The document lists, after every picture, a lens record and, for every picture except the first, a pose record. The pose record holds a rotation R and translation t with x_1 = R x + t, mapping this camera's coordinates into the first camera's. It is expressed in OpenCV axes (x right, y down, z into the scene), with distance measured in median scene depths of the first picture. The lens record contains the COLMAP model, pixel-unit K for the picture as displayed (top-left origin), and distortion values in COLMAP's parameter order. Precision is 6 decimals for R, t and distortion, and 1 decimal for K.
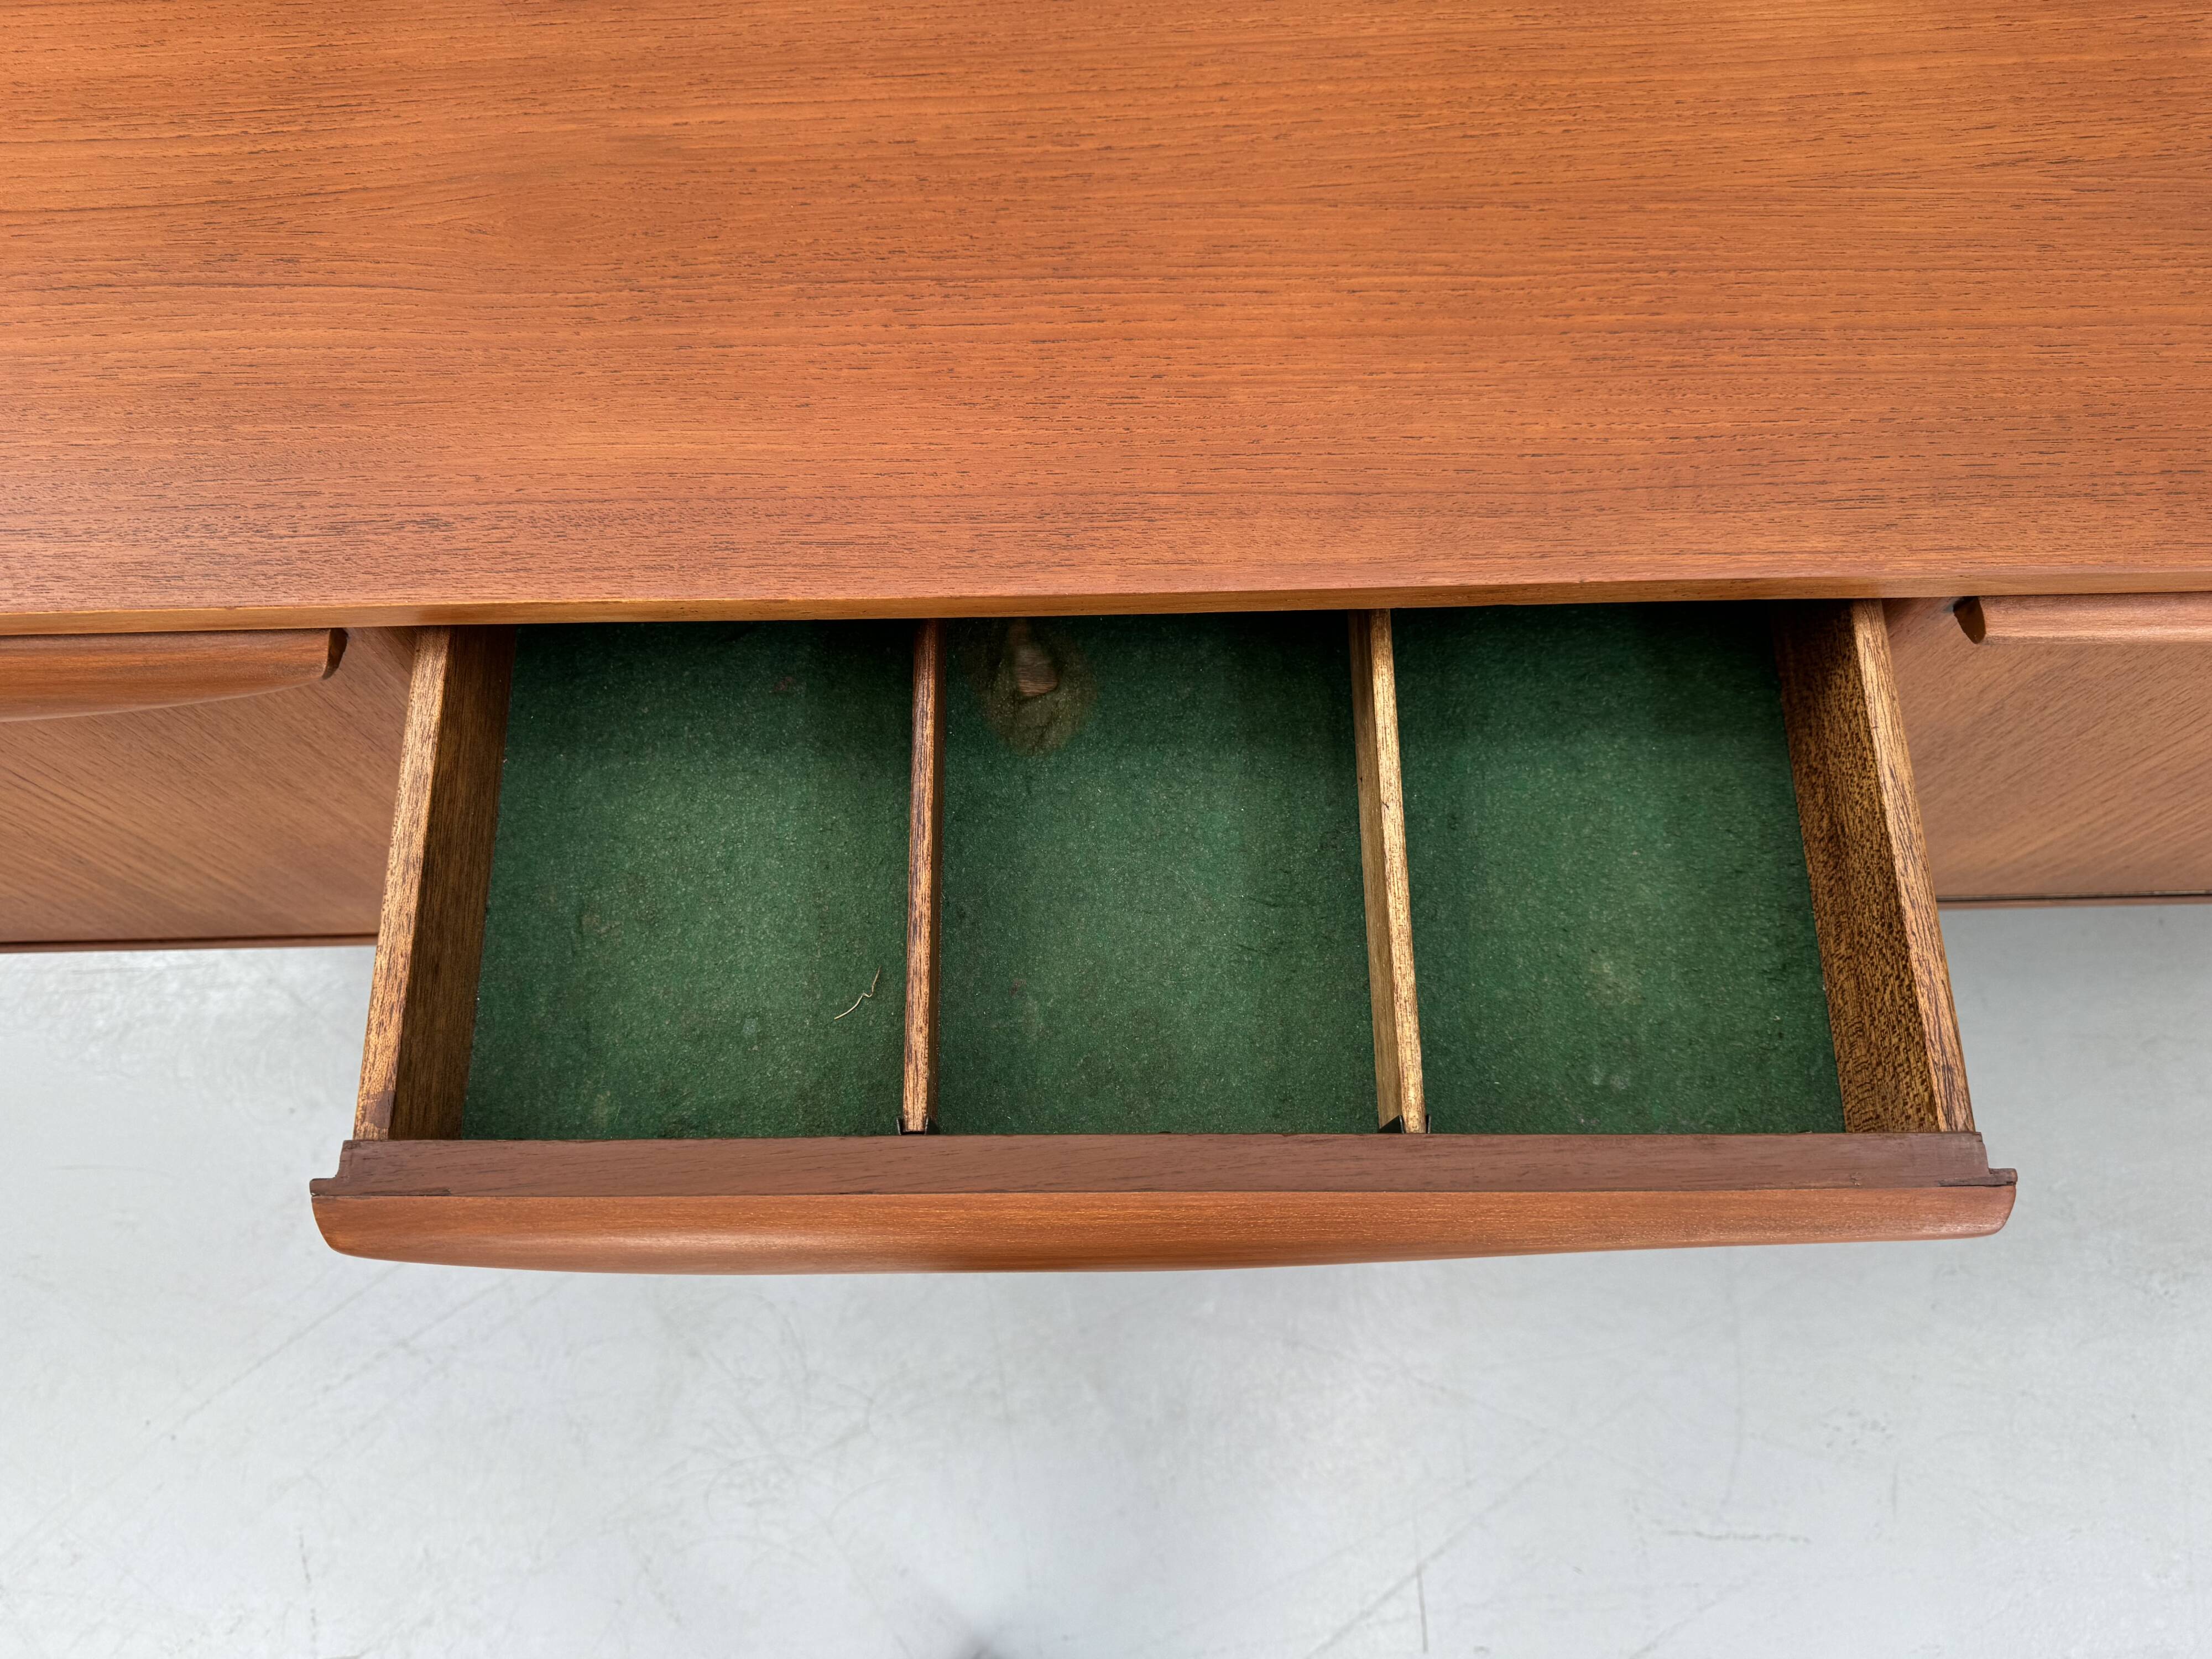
lens RADIAL K [[1582.6, 0, 1094.2], [0, 1582.6, 824.7], [0, 0, 1]] dist [0.054785, -0.069494]
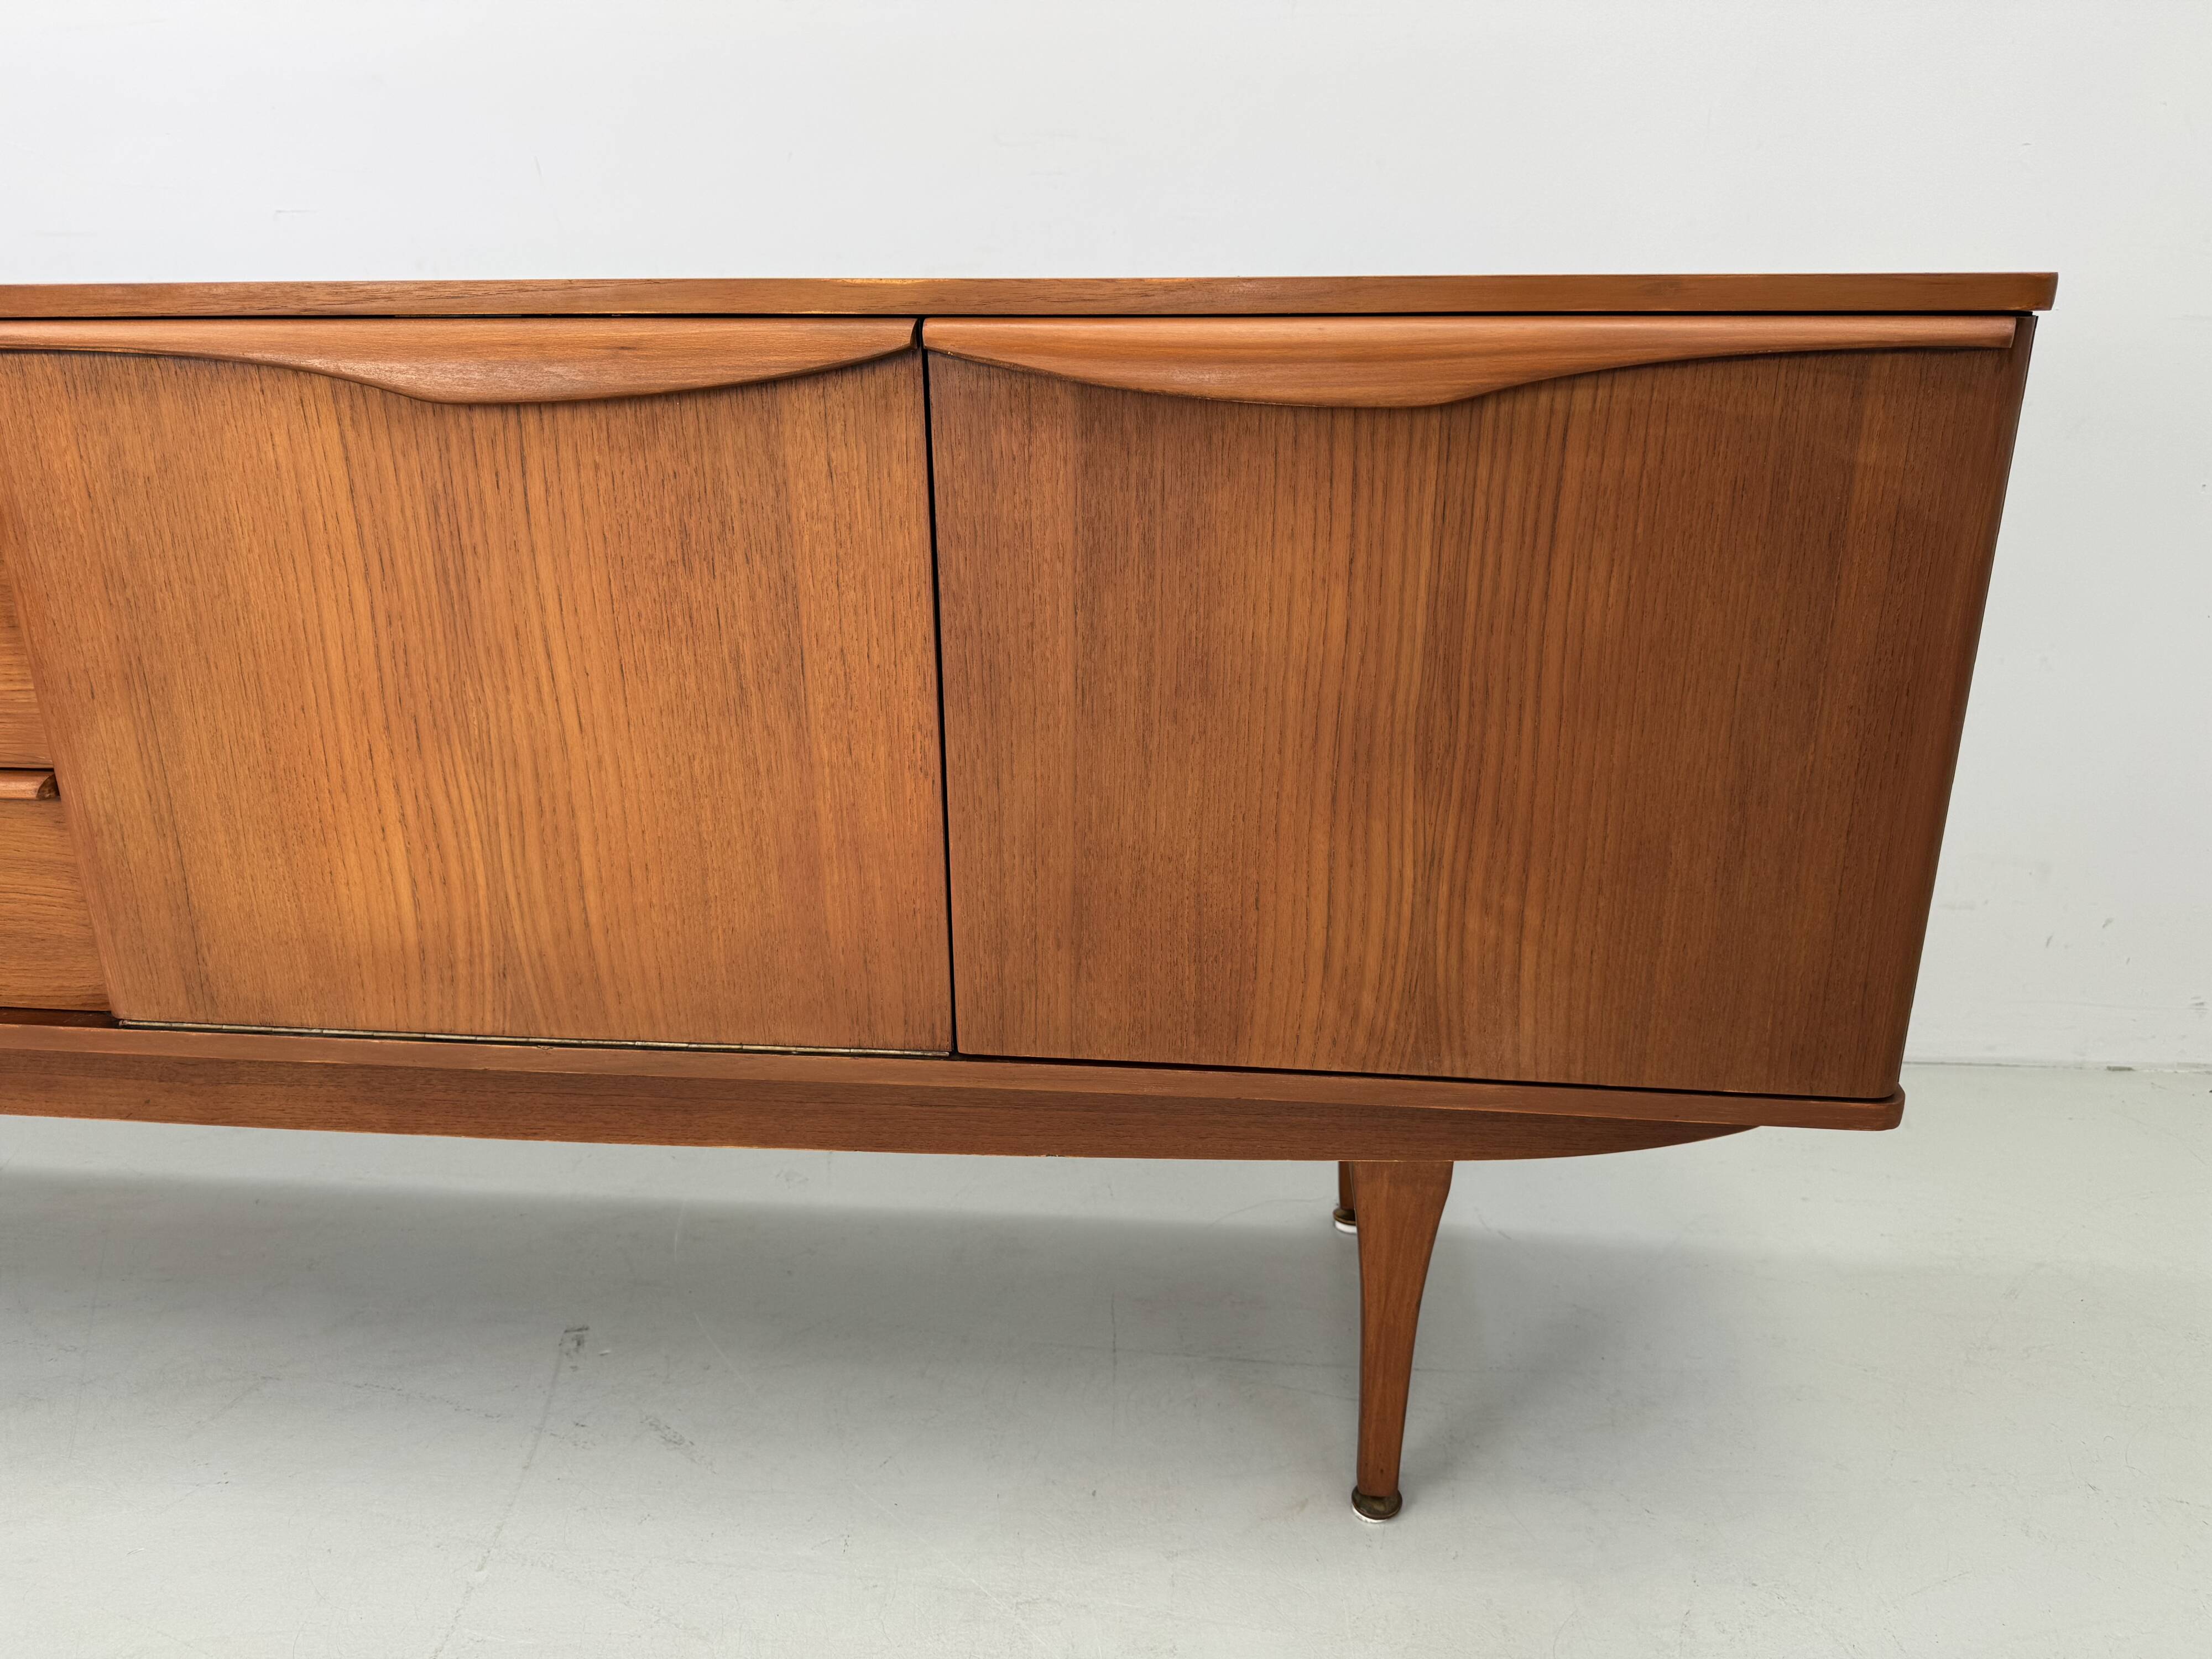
lens RADIAL K [[1553.9, 0, 1105.6], [0, 1553.9, 827.8], [0, 0, 1]] dist [0.092457, -0.144022]
pose [[0.992490, 0.035279, -0.117129, 1.751711], [-0.114284, 0.608877, -0.784989, 1.151889], [0.043623, 0.792480, 0.608336, 0.497265]]
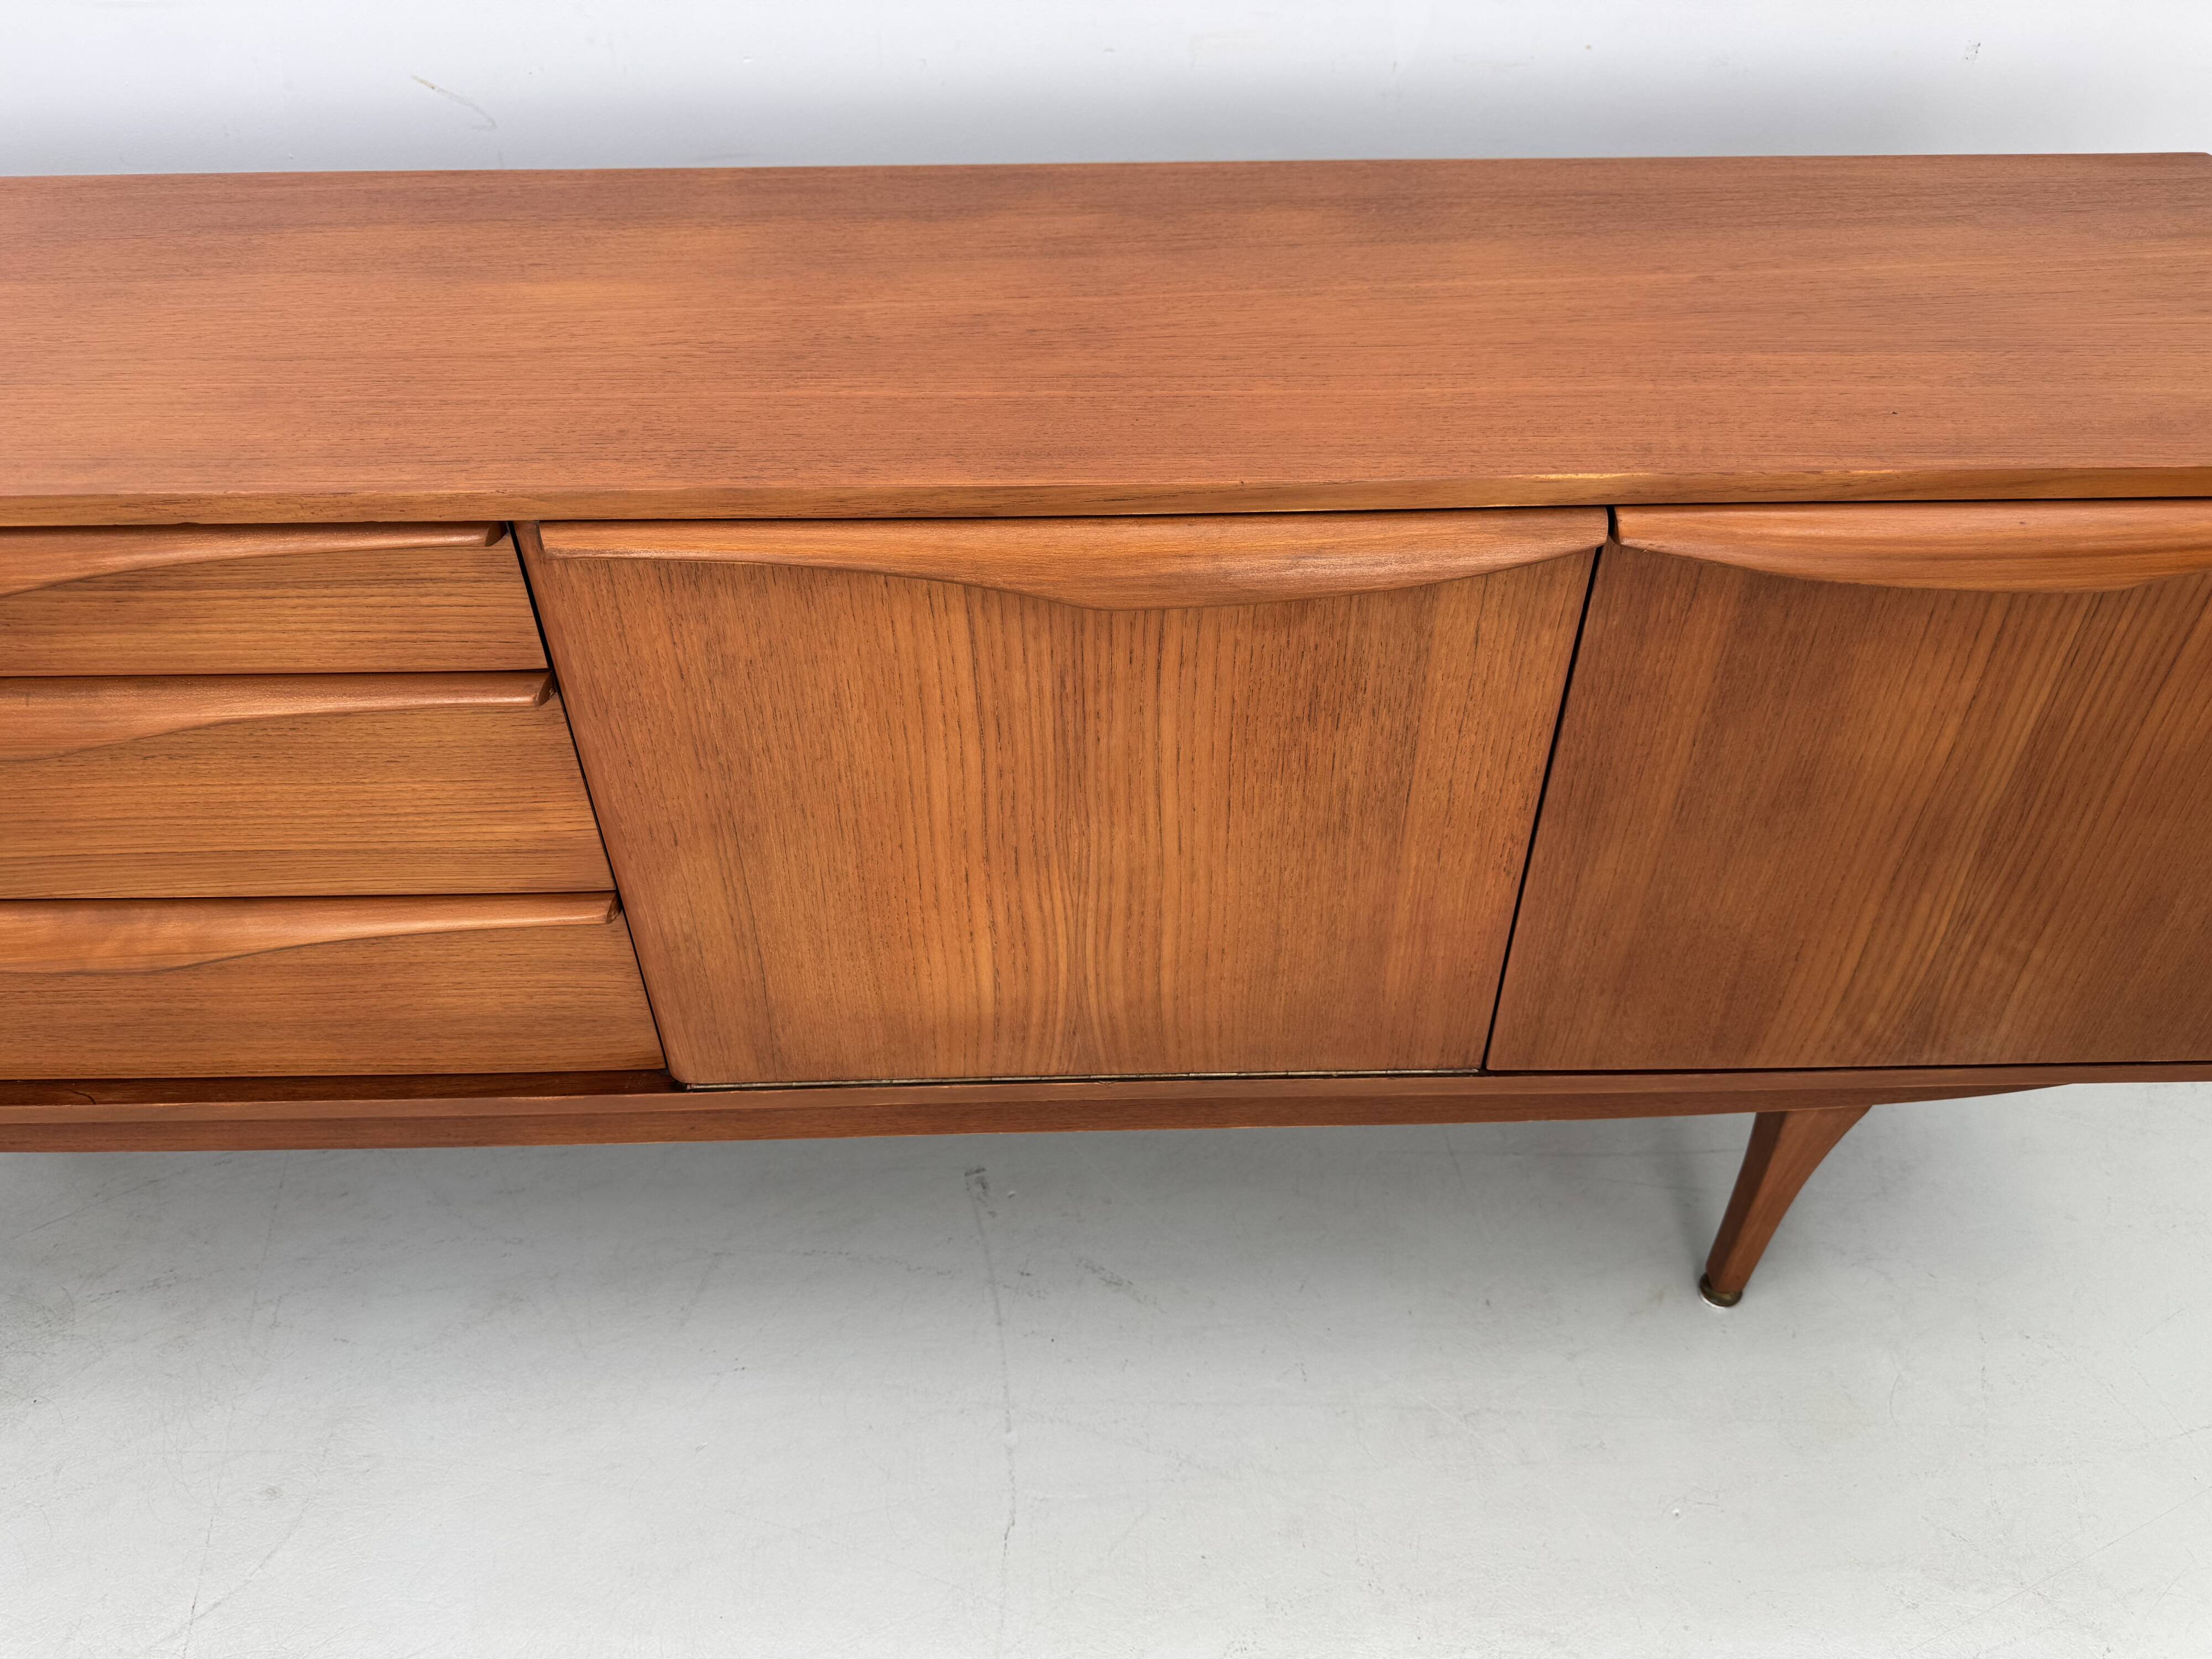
lens RADIAL K [[1582.6, 0, 1118.3], [0, 1582.6, 840.3], [0, 0, 1]] dist [0.054785, -0.069494]
pose [[0.999983, -0.001660, -0.005644, 1.015890], [-0.001513, 0.854552, -0.519363, 0.774503], [0.005685, 0.519363, 0.854535, -0.035985]]
